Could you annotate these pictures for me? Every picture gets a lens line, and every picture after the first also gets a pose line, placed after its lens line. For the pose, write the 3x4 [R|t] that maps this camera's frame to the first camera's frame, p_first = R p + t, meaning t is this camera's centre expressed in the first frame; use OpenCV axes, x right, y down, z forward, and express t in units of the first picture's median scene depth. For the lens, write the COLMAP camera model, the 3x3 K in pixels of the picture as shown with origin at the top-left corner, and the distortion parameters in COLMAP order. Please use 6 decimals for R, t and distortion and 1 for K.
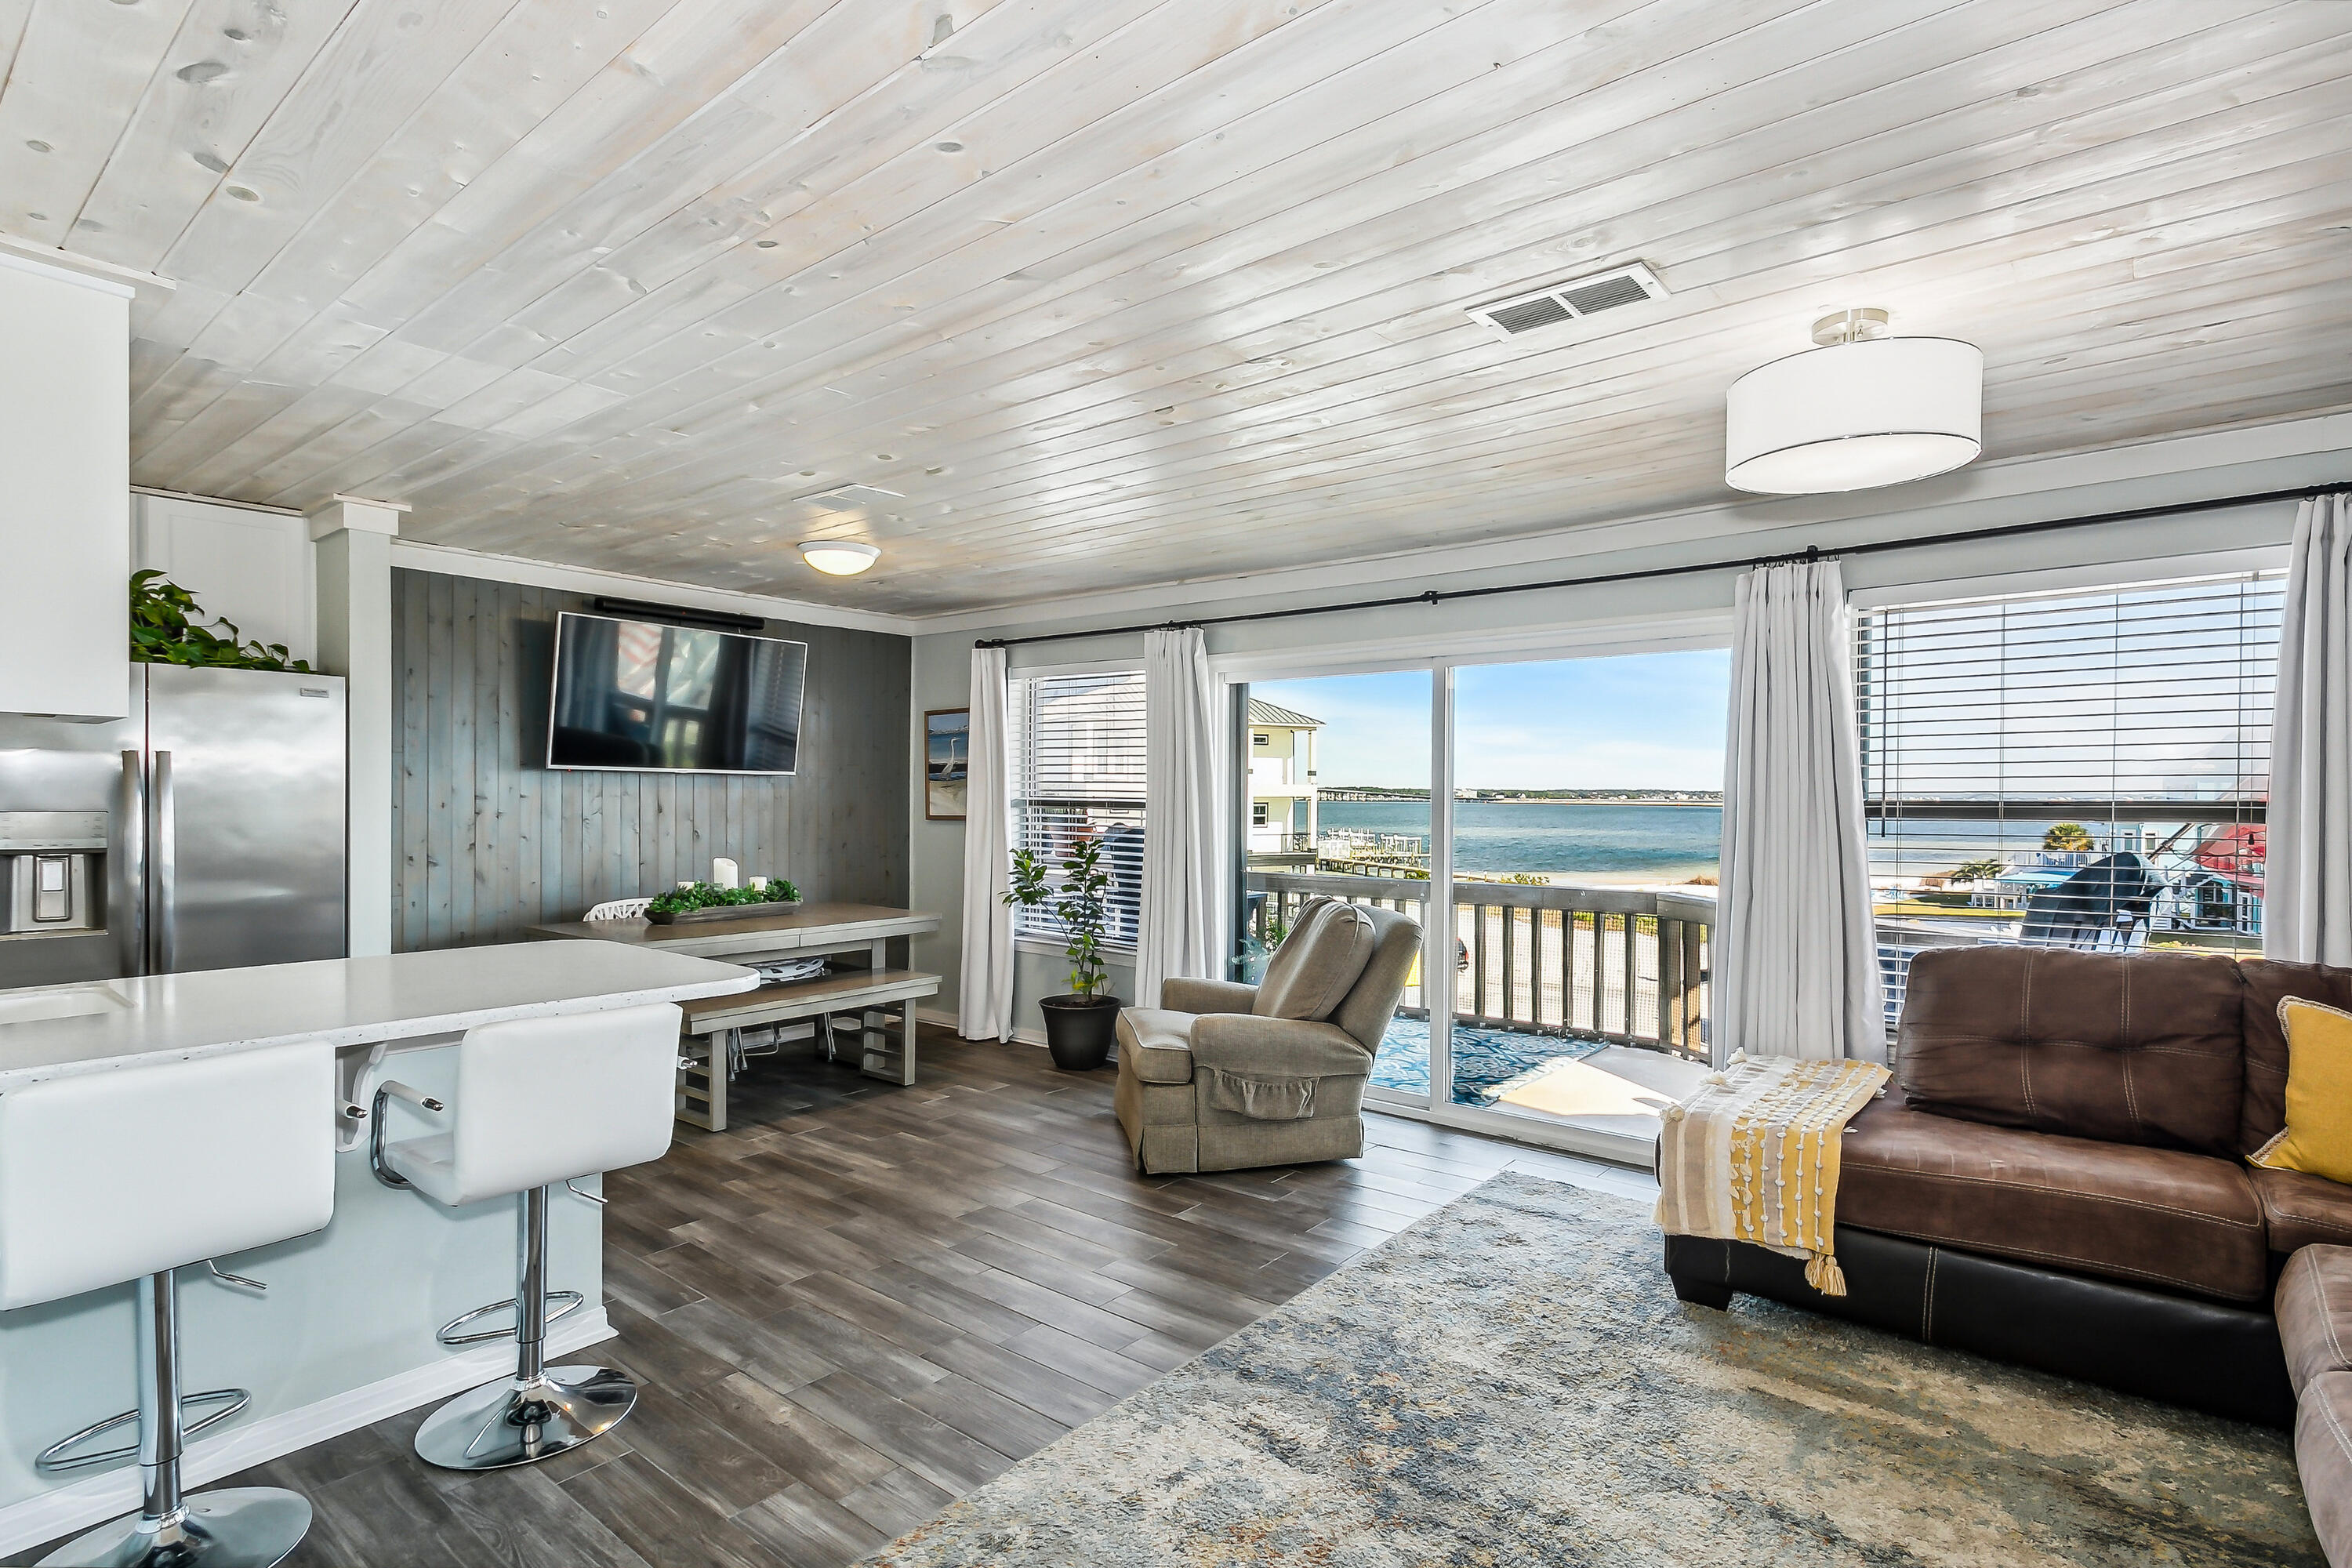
lens RADIAL K [[1209.6, 0, 1246.3], [0, 1209.6, 795.6], [0, 0, 1]] dist [0.110193, 0.000244]
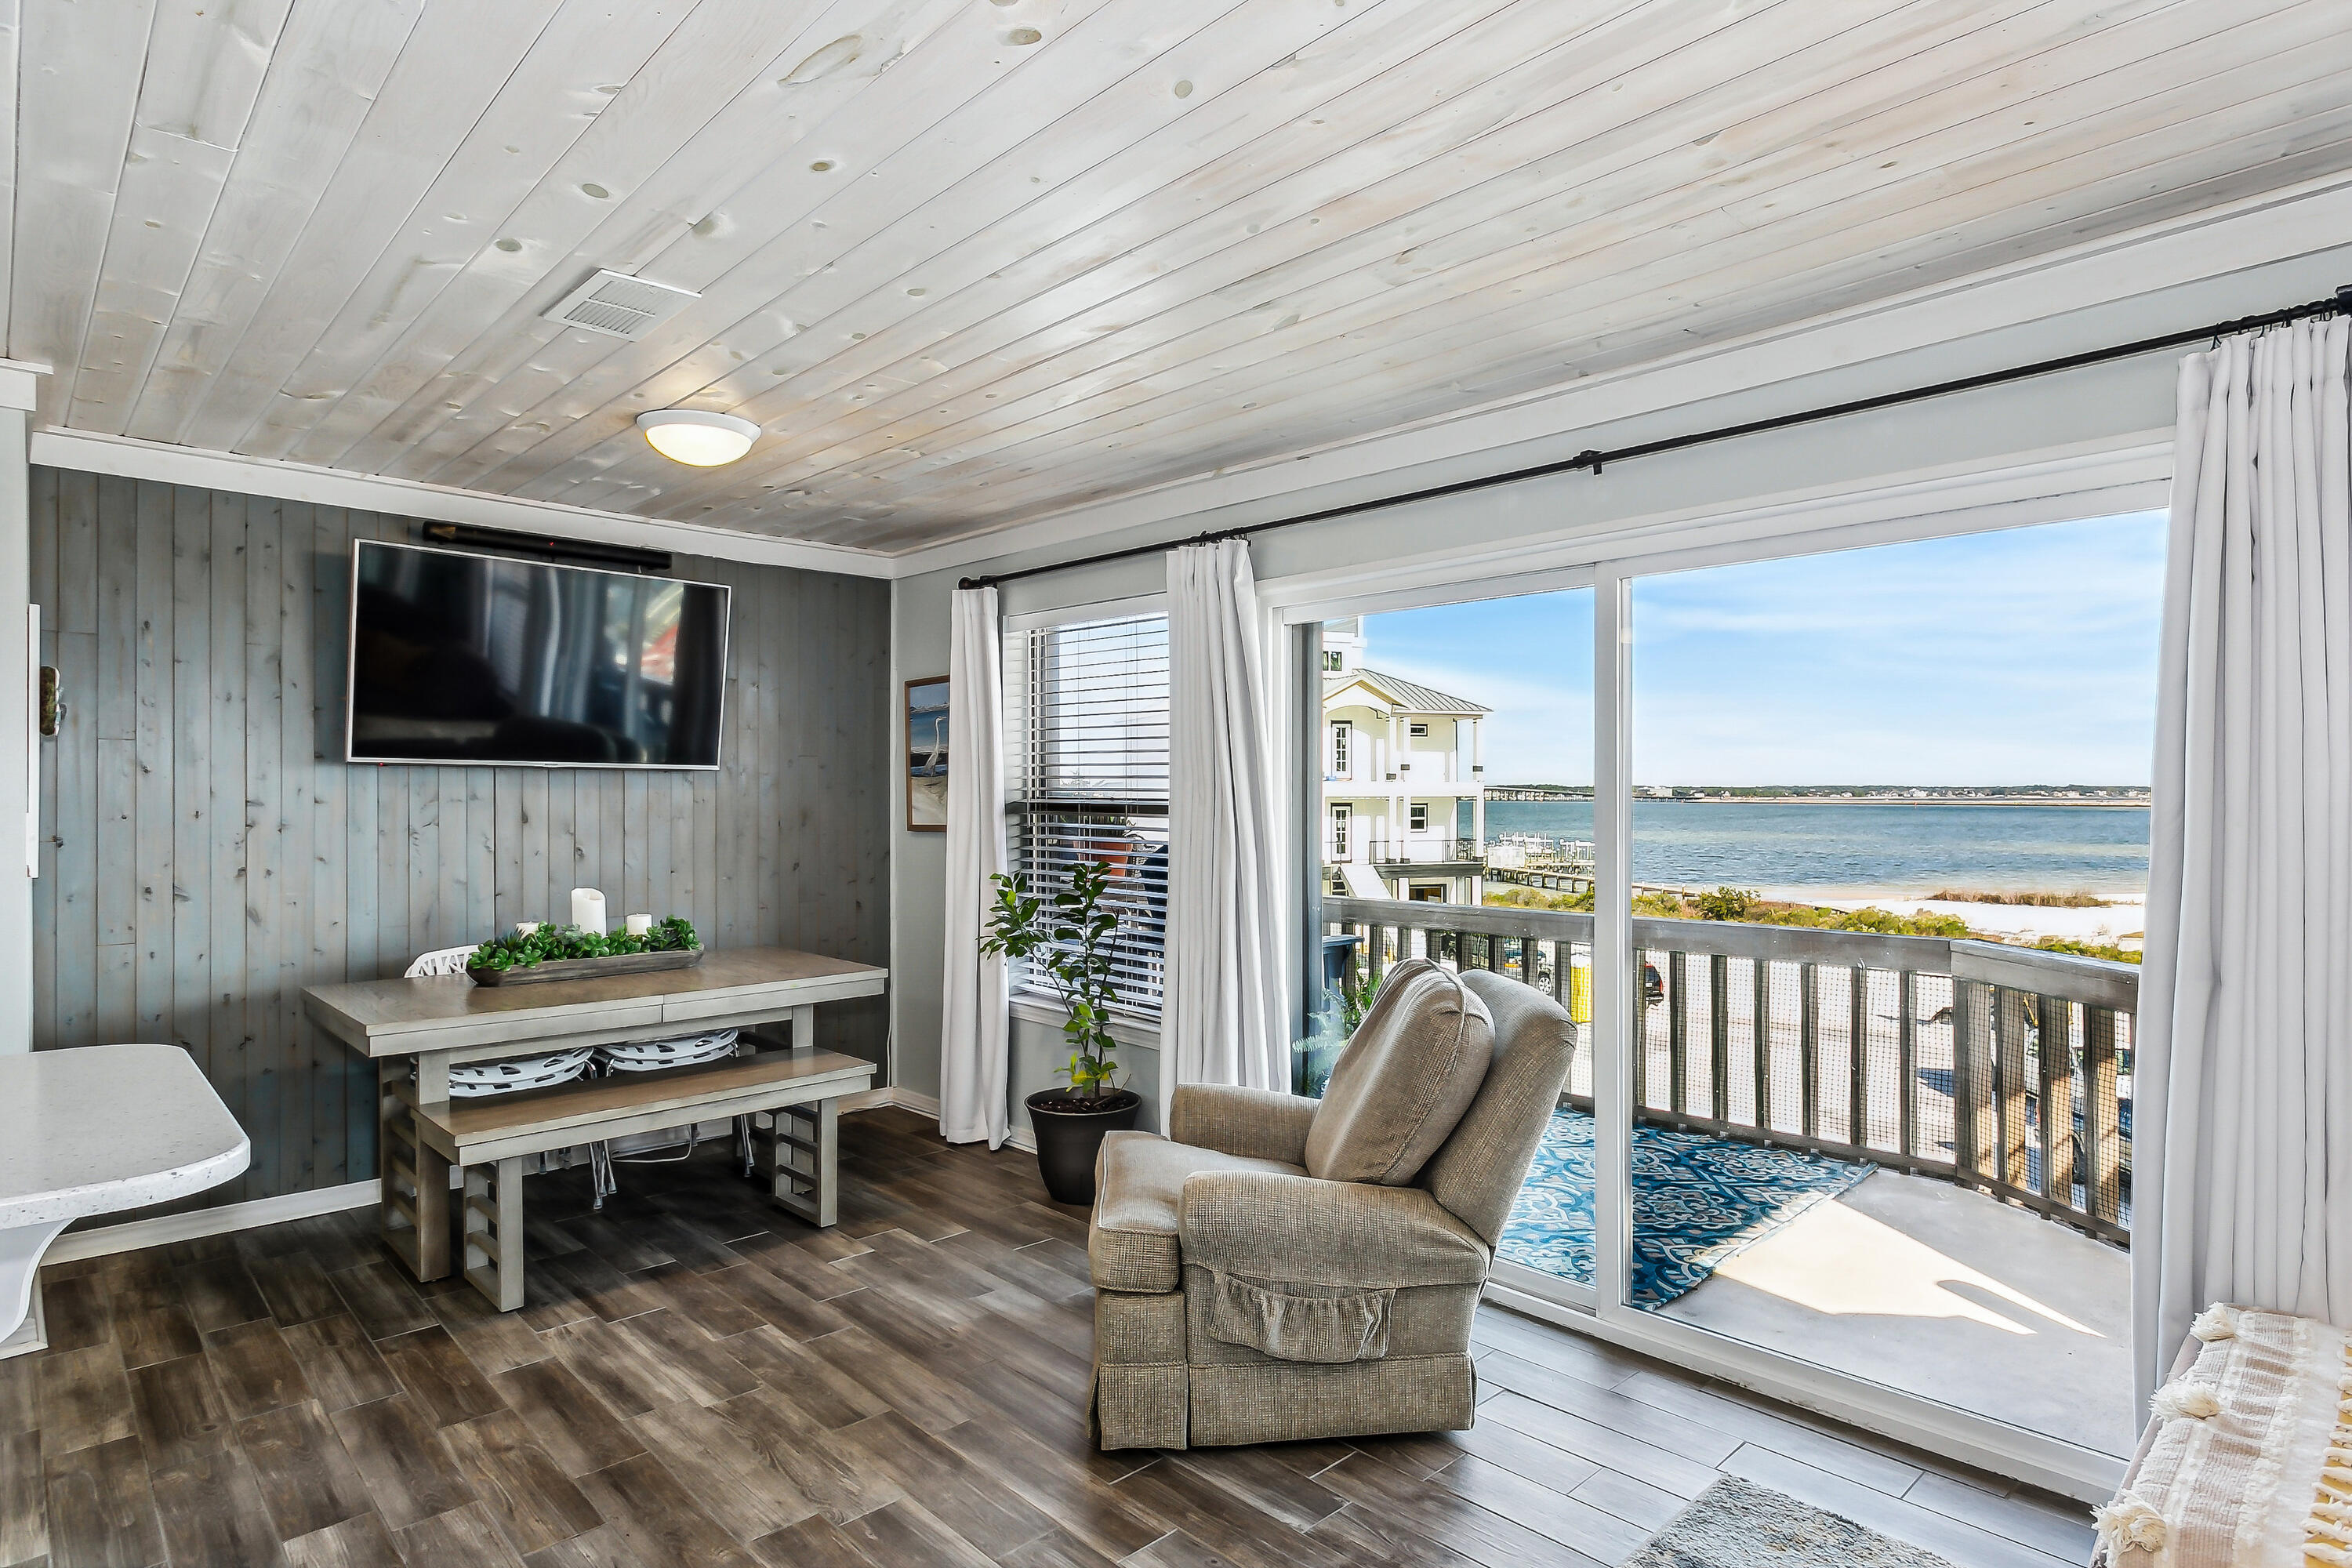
lens RADIAL K [[1319.6, 0, 1259.9], [0, 1319.6, 791.5], [0, 0, 1]] dist [0.018550, -0.000585]
pose [[0.993385, -0.003607, -0.114774, 0.039285], [0.003286, 0.999990, -0.002981, -0.000746], [0.114784, 0.002584, 0.993387, 0.263098]]
